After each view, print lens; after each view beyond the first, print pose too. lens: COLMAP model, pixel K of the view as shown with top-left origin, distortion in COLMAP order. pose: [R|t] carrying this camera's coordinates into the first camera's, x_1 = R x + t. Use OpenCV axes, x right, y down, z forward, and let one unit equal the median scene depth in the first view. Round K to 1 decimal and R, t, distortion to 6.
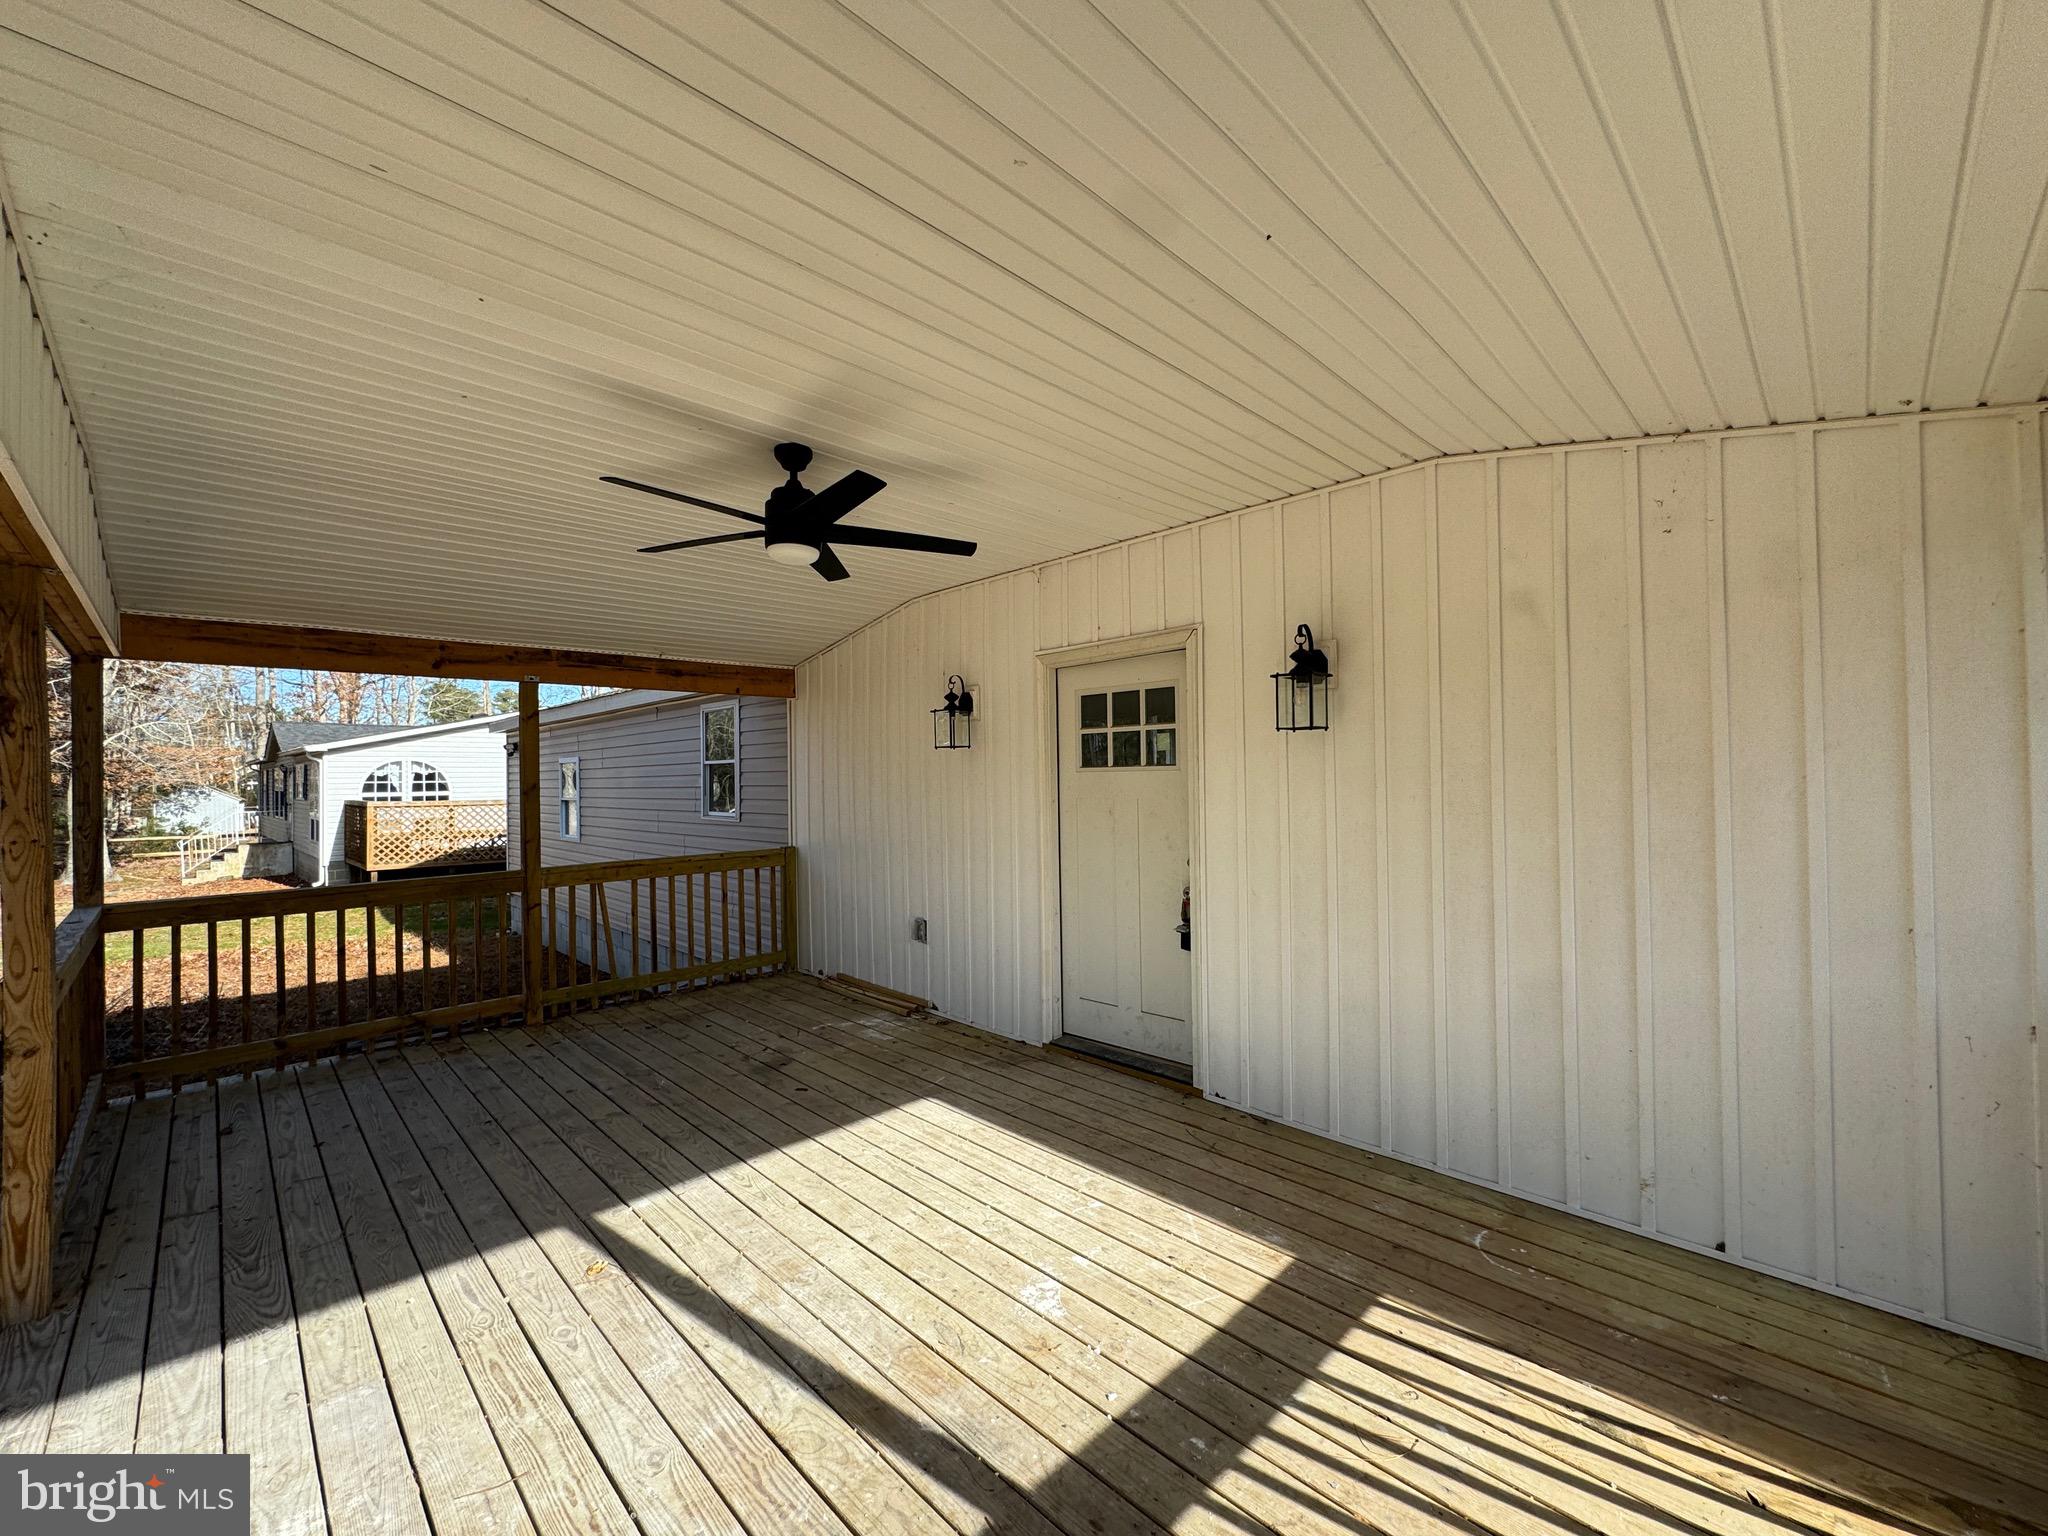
lens RADIAL K [[815.8, 0, 1024.0], [0, 815.8, 768.0], [0, 0, 1]] dist [-0.000866, -0.000263]
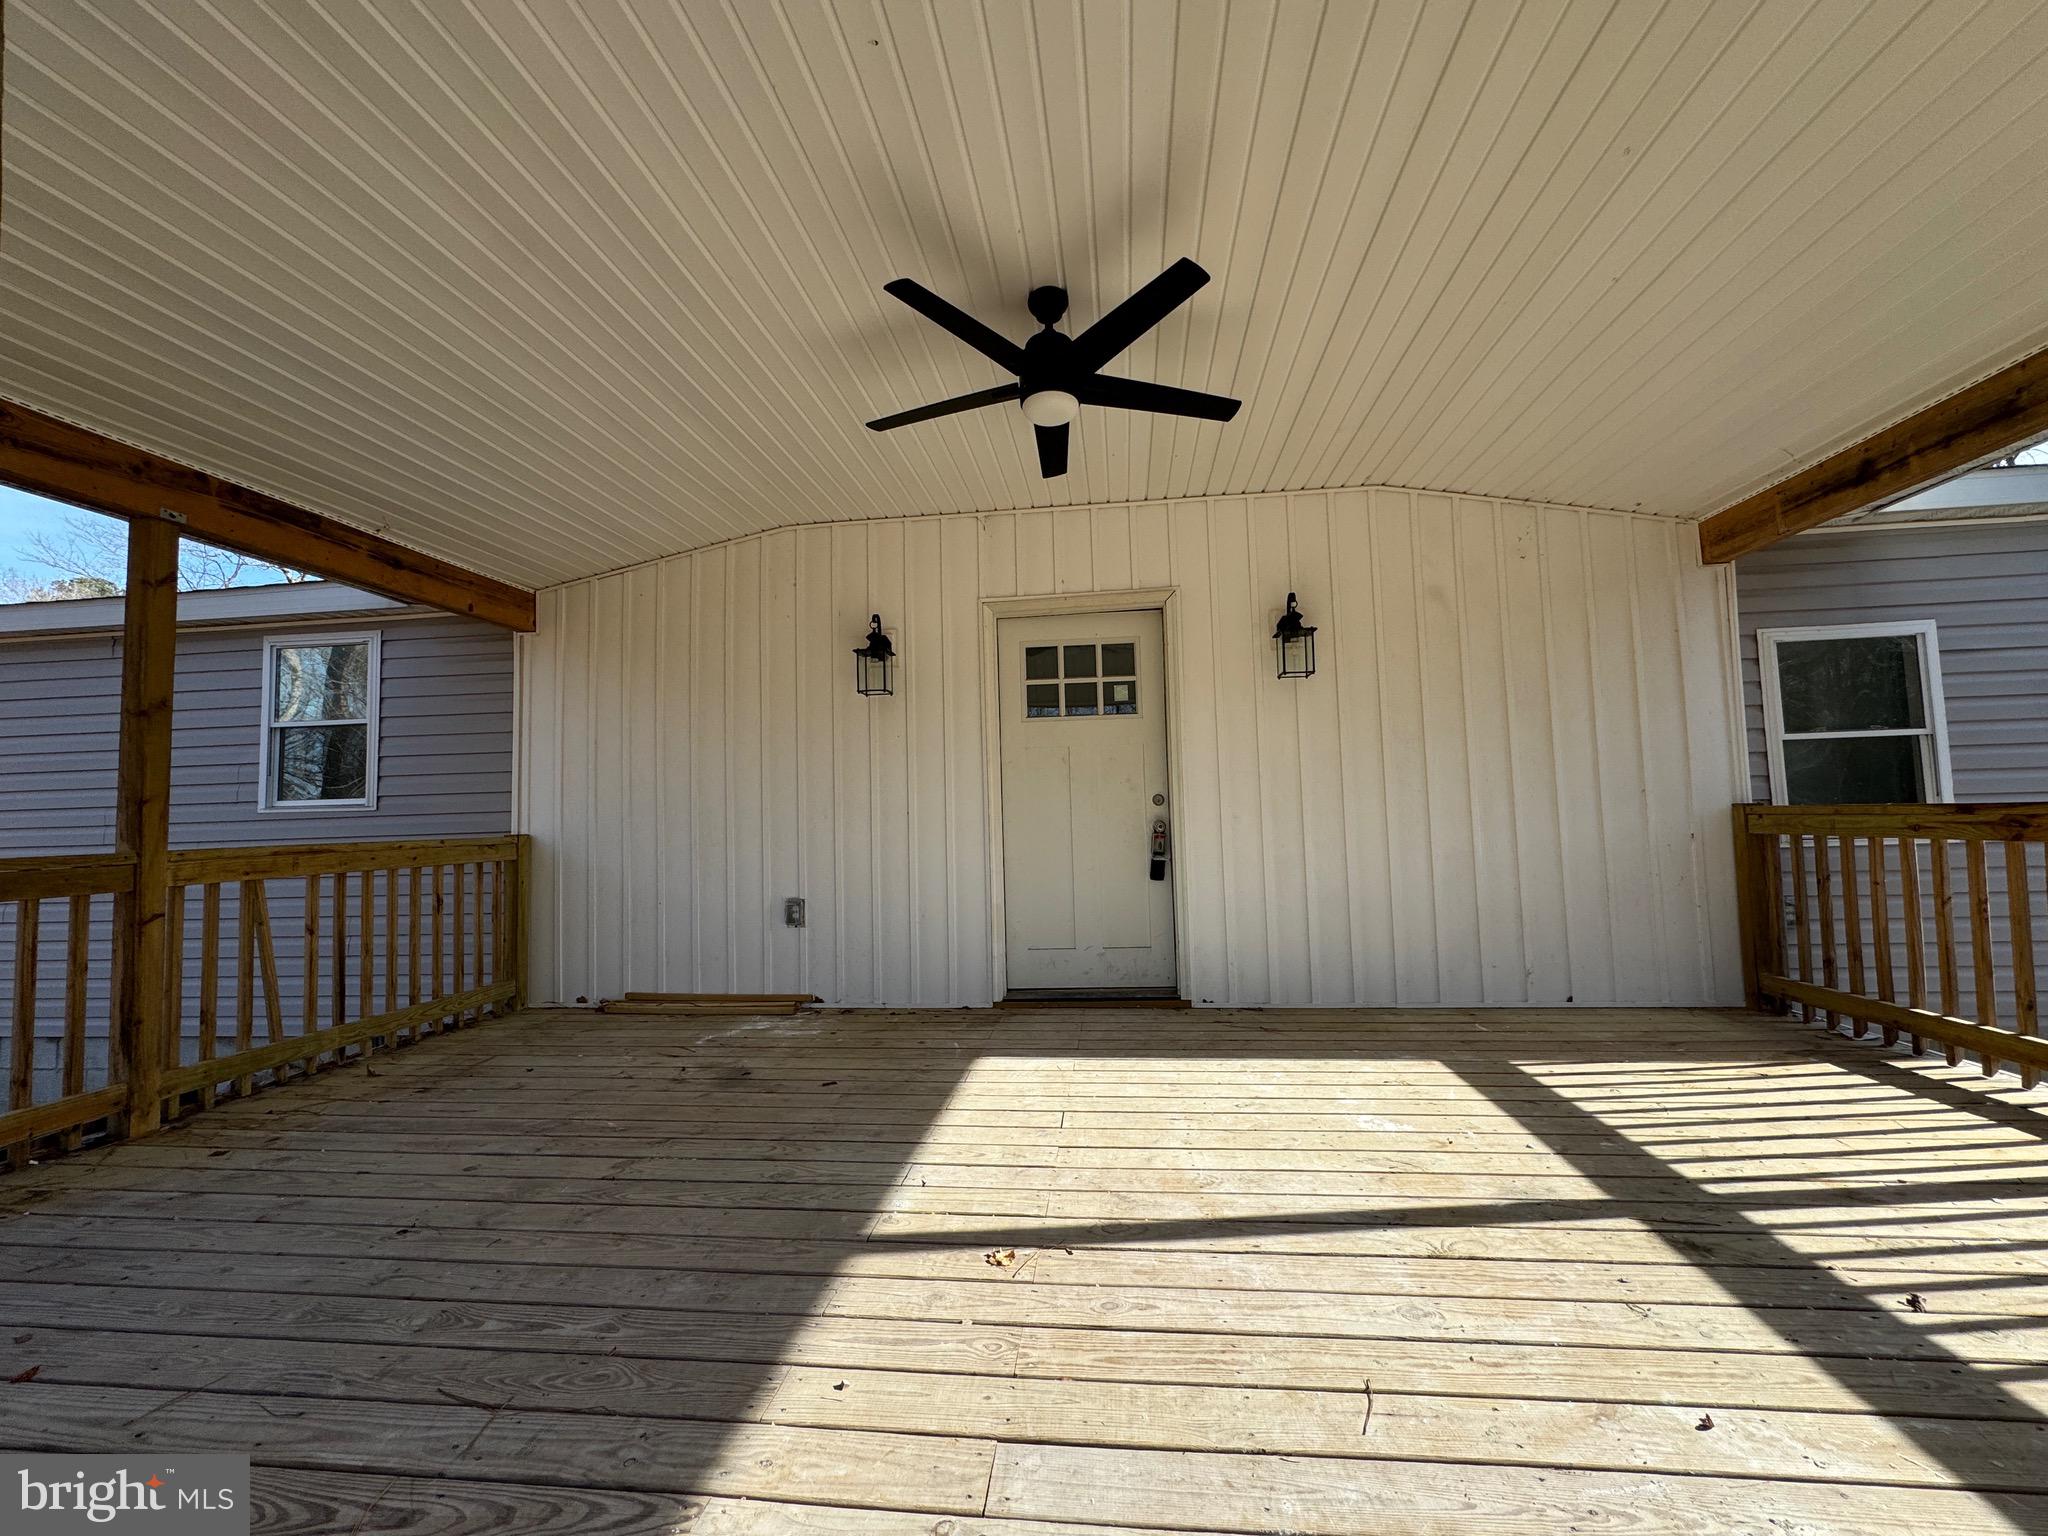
lens RADIAL K [[815.8, 0, 1024.0], [0, 815.8, 768.0], [0, 0, 1]] dist [-0.000866, -0.000263]
pose [[0.780918, 0.030887, 0.623869, -0.604876], [0.009219, 0.998098, -0.060955, 0.132643], [-0.624566, 0.053352, 0.779148, 0.238200]]
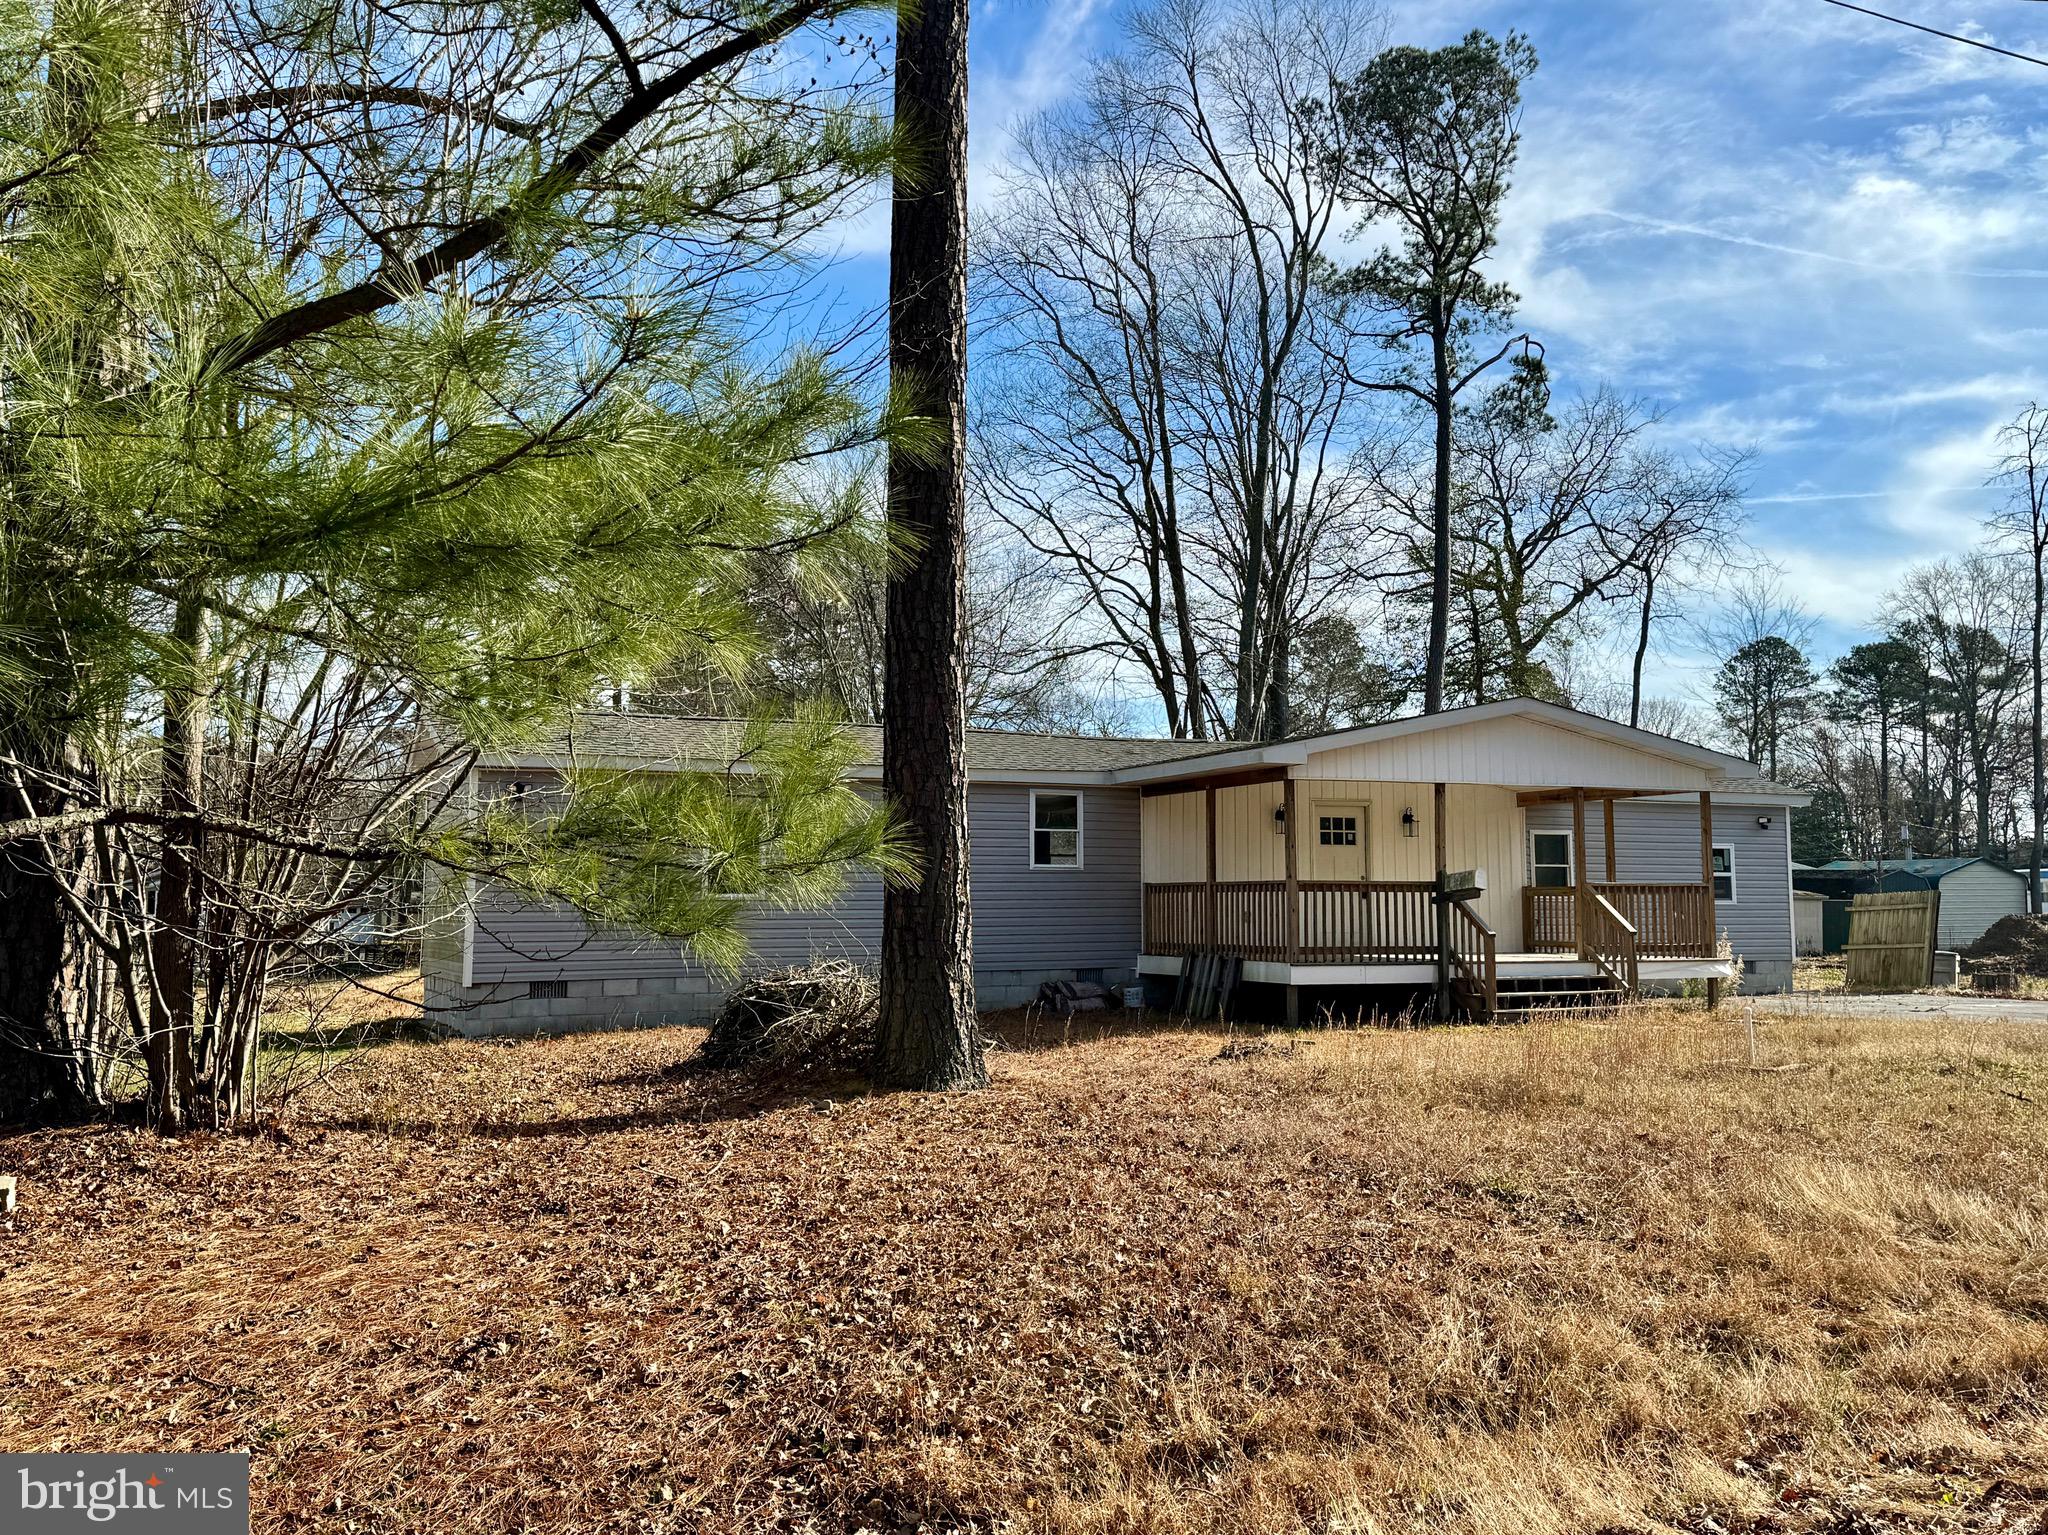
lens RADIAL K [[1665.0, 0, 1024.0], [0, 1665.0, 767.5], [0, 0, 1]] dist [0.002985, 0.001038]
pose [[0.403363, 0.087492, 0.910848, -5.747970], [-0.022511, 0.996066, -0.085709, 0.258132], [-0.914763, 0.014068, 0.403746, -0.343304]]
